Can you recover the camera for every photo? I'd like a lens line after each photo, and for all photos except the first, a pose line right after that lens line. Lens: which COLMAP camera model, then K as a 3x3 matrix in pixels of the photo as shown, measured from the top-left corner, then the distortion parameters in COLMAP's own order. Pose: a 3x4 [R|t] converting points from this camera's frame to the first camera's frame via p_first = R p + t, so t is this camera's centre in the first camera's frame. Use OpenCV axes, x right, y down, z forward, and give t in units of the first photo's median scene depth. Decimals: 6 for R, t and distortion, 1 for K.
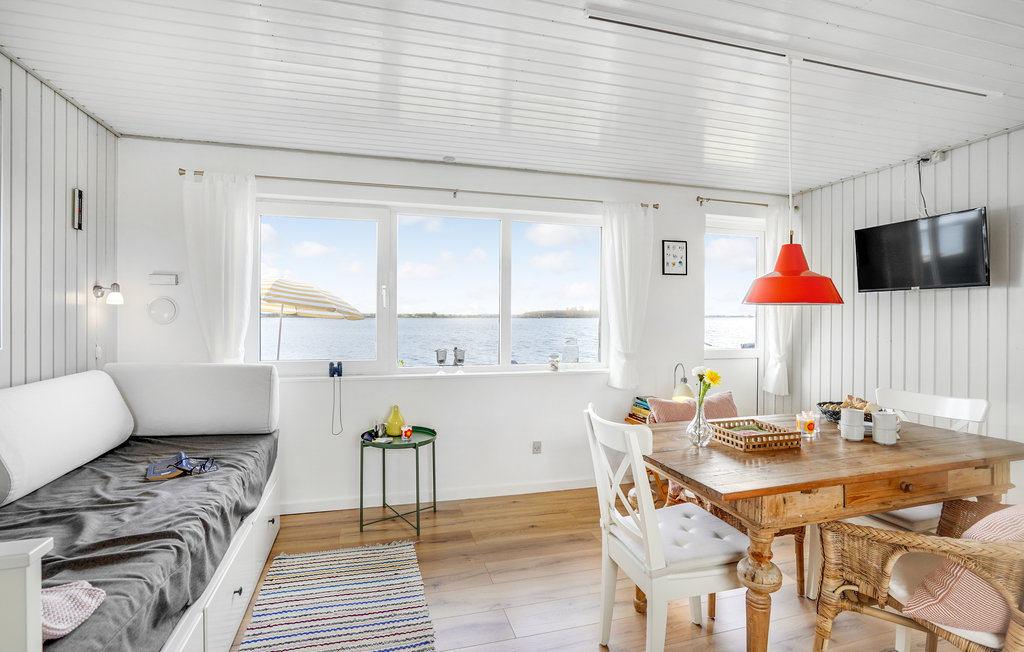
lens RADIAL K [[476.2, 0, 516.1], [0, 476.2, 317.8], [0, 0, 1]] dist [-0.050664, 0.020898]
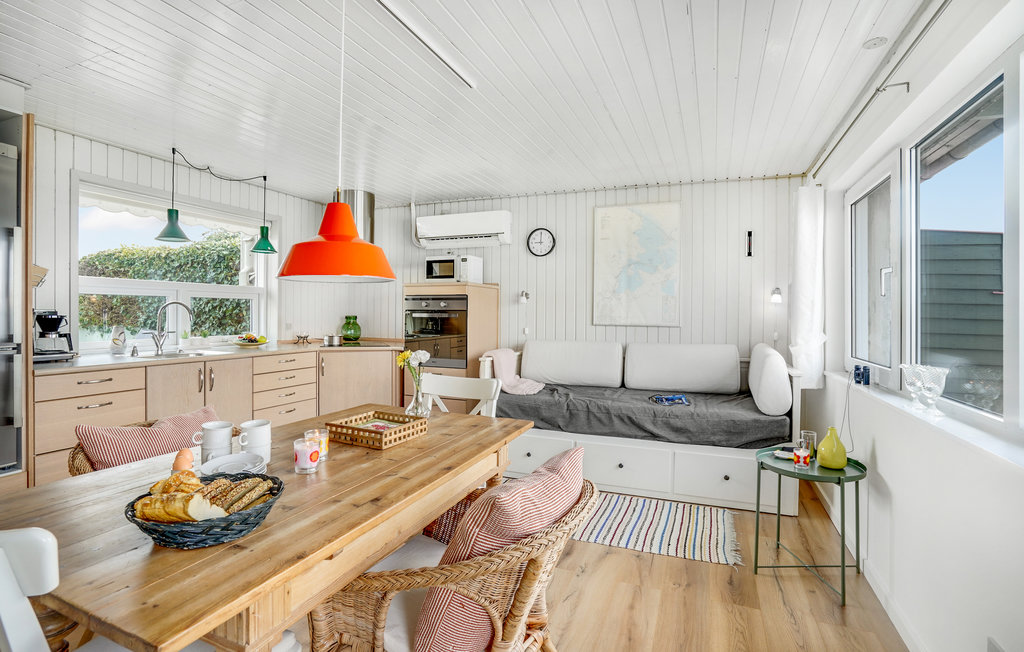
lens RADIAL K [[476.2, 0, 516.1], [0, 476.2, 317.8], [0, 0, 1]] dist [-0.050664, 0.020898]
pose [[-0.618968, -0.005711, -0.785395, 0.591818], [-0.015766, 0.999862, 0.005154, 0.016988], [0.785258, 0.015572, -0.618973, 1.005683]]
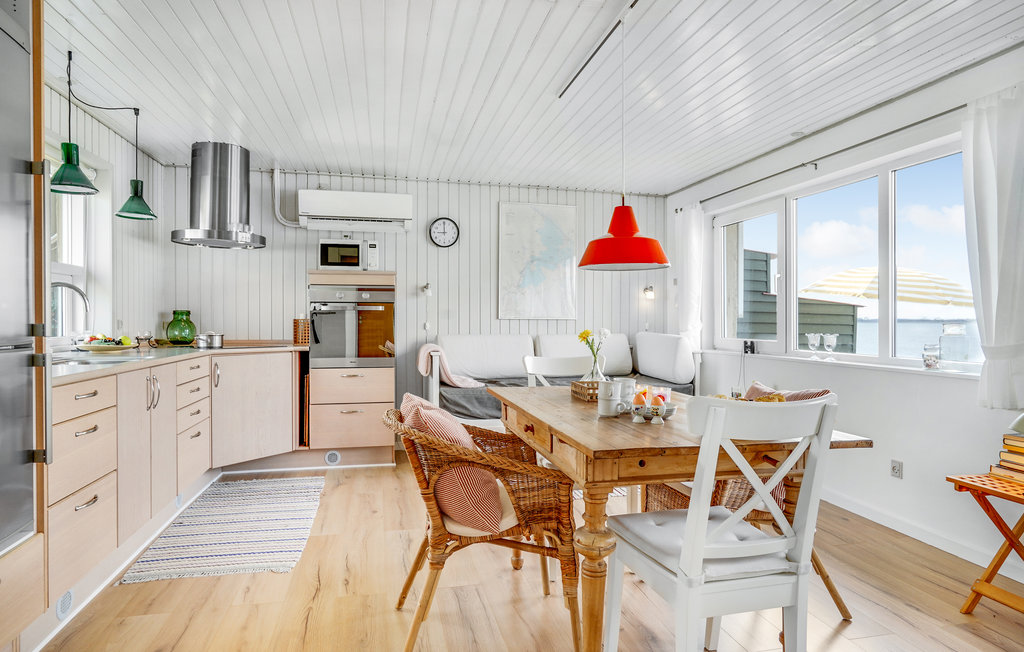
lens RADIAL K [[588.2, 0, 512.0], [0, 588.2, 326.0], [0, 0, 1]] dist [-0.031033, 0.000363]
pose [[-0.056116, 0.003665, -0.998418, 1.069919], [-0.006815, 0.999969, 0.004054, 0.053862], [0.998401, 0.007032, -0.056089, 0.485850]]
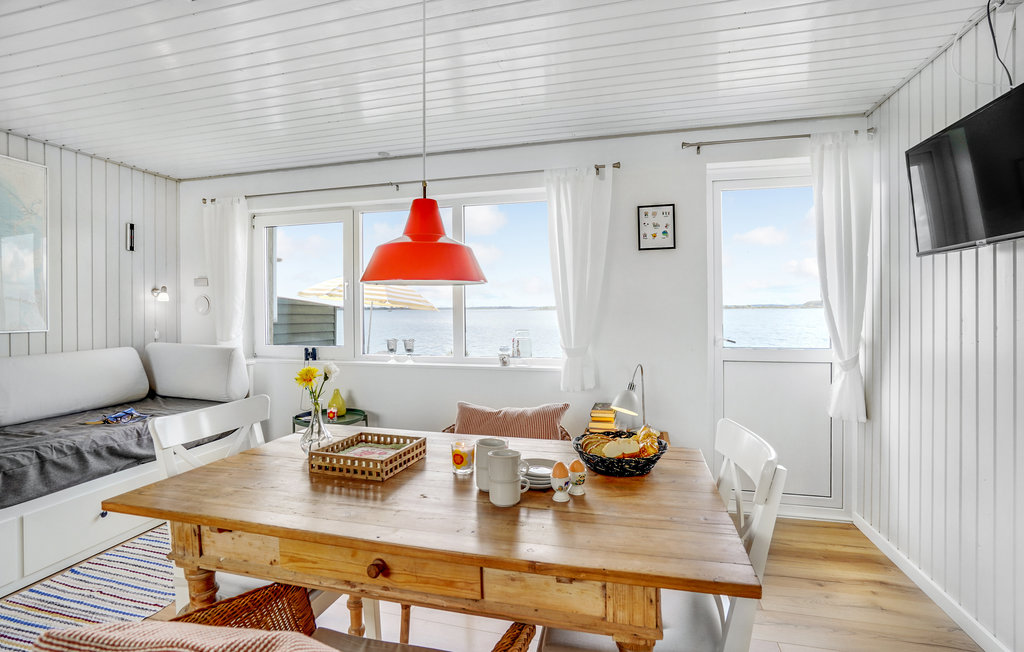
lens RADIAL K [[476.7, 0, 521.3], [0, 476.7, 306.7], [0, 0, 1]] dist [-0.030805, 0.000767]
pose [[0.860717, -0.012969, -0.508919, 0.635568], [0.009801, 0.999912, -0.008906, 0.008583], [0.508990, 0.002678, 0.860768, 0.261776]]
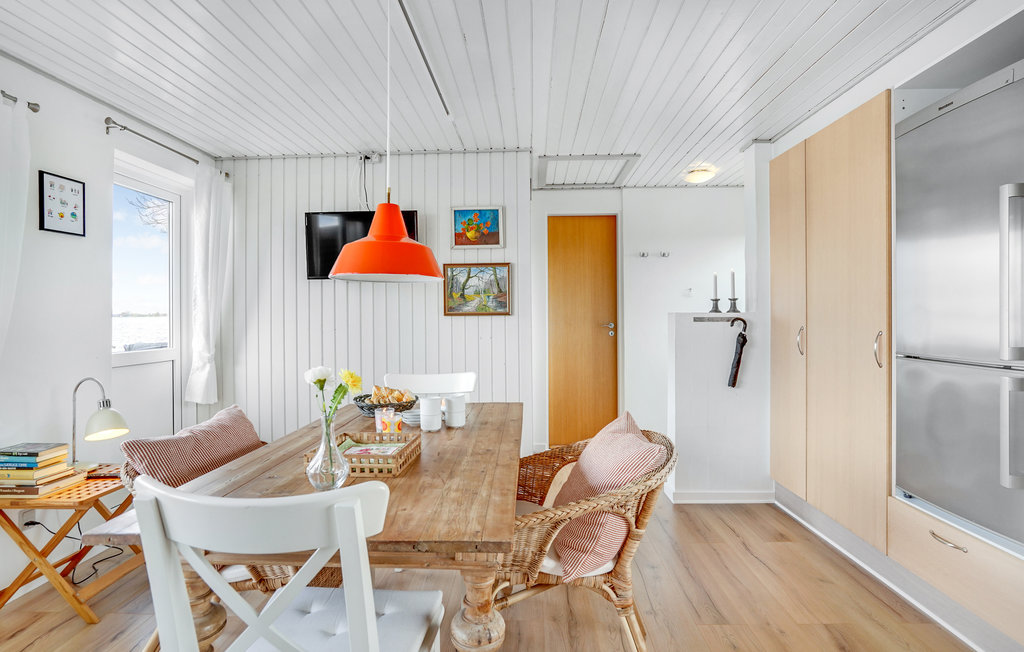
lens RADIAL K [[501.0, 0, 514.2], [0, 501.0, 313.3], [0, 0, 1]] dist [-0.037730, 0.016328]
pose [[0.313834, -0.001853, 0.949476, -0.092792], [0.007804, 0.999969, -0.000628, 0.018763], [-0.949446, 0.007606, 0.313839, 0.305308]]
